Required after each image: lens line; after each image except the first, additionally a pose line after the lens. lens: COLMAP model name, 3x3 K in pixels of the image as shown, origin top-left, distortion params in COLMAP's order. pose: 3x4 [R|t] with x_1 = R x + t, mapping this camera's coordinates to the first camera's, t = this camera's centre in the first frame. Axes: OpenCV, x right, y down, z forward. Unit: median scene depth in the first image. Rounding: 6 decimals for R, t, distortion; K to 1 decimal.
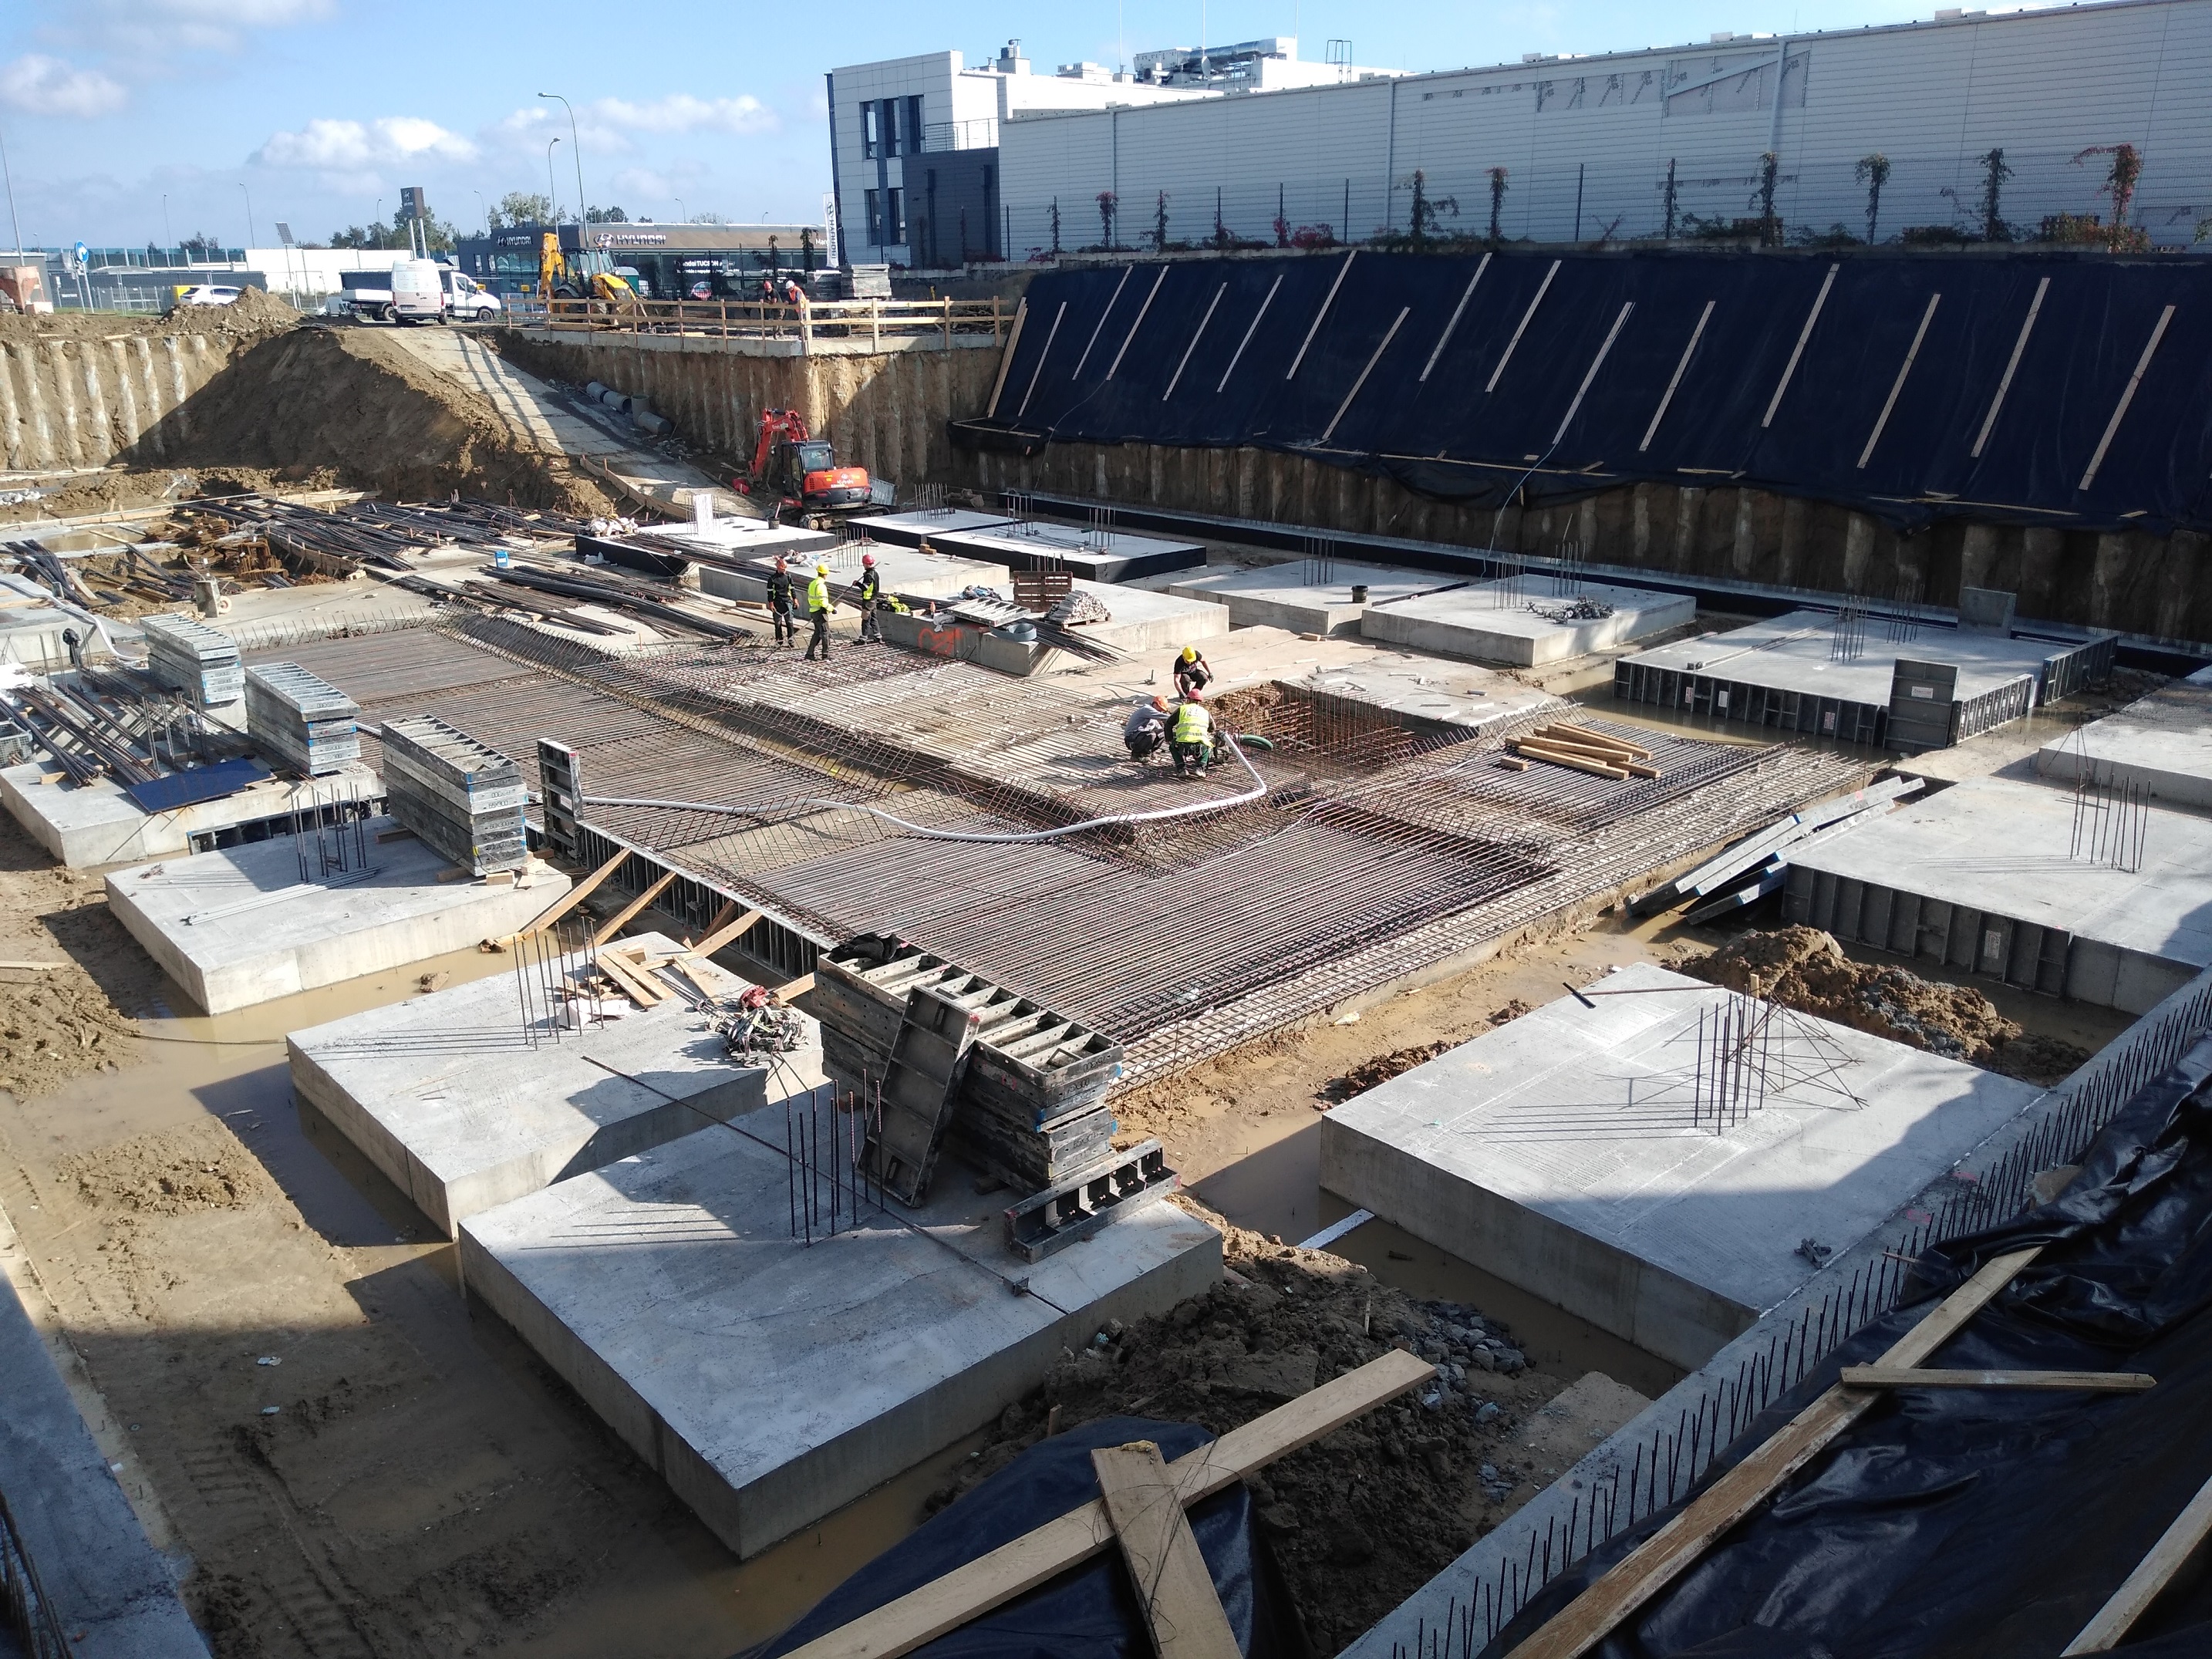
lens RADIAL K [[1703.3, 0, 1112.5], [0, 1703.3, 803.3], [0, 0, 1]] dist [0.100414, -0.161459]
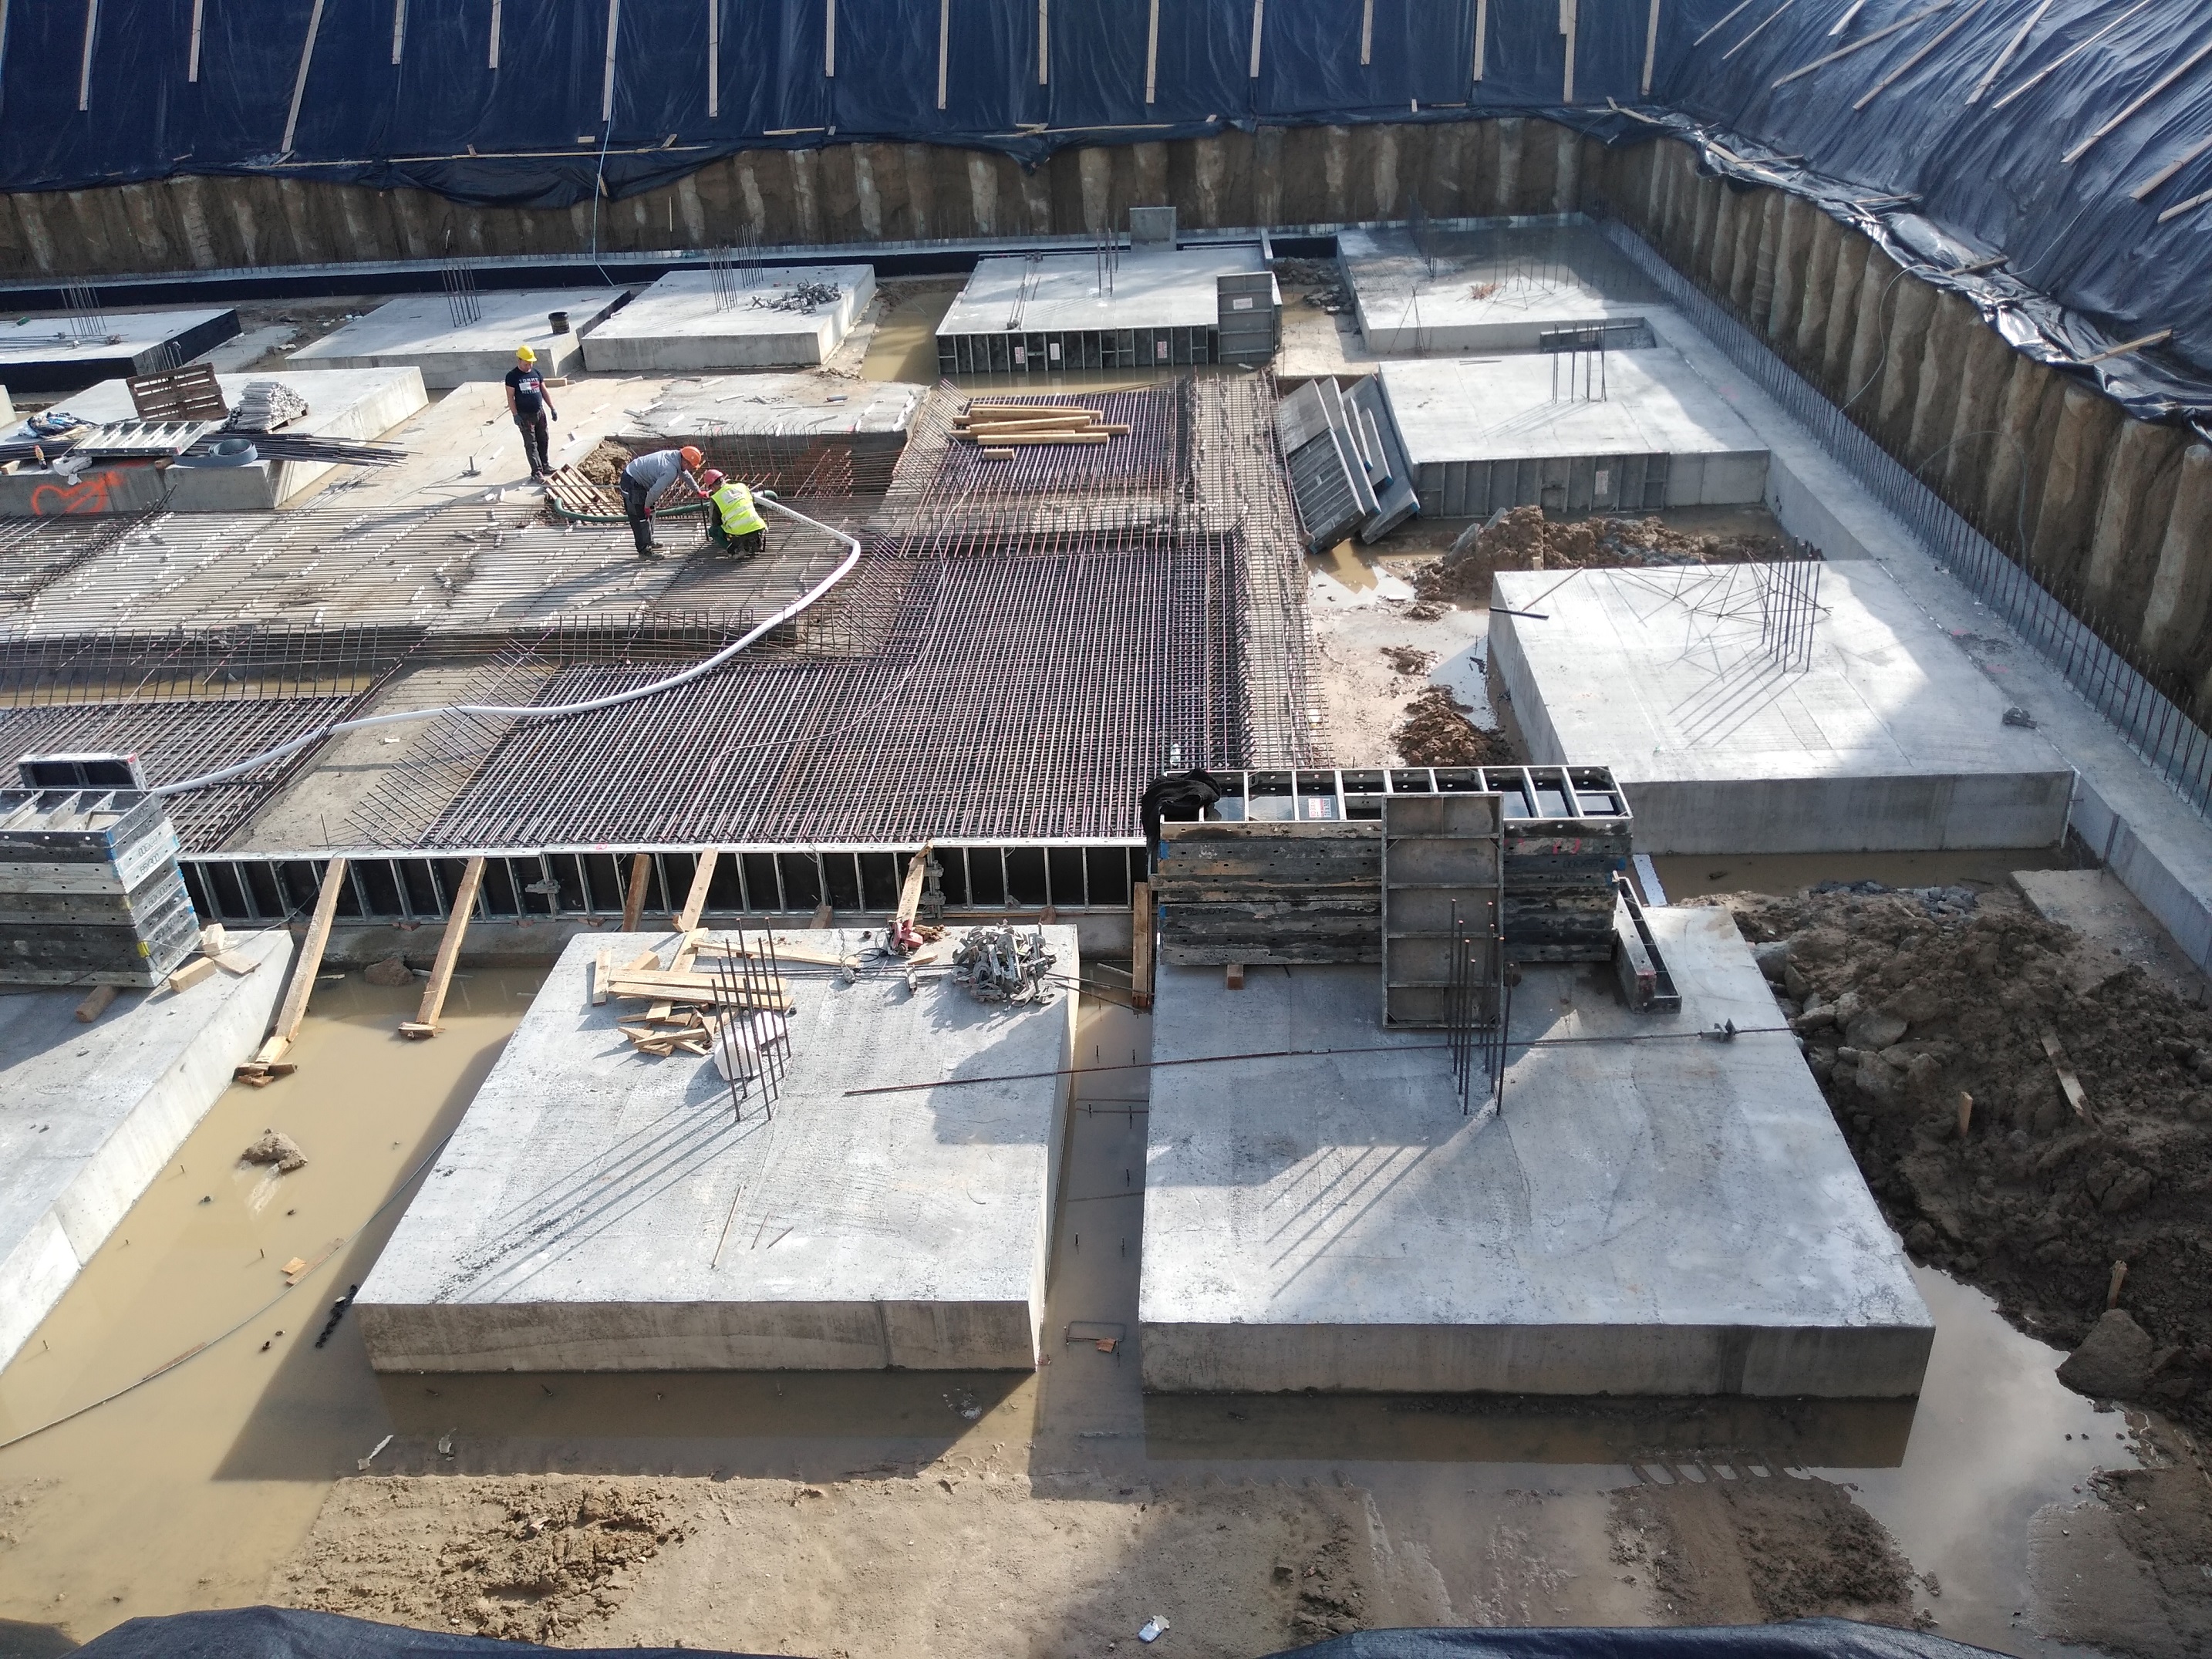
lens RADIAL K [[1703.3, 0, 1112.5], [0, 1703.3, 803.3], [0, 0, 1]] dist [0.100414, -0.161459]
pose [[0.708551, -0.356897, 0.608753, -0.354010], [0.251483, 0.933742, 0.254720, -0.065869], [-0.659327, -0.027391, 0.751357, 0.233987]]
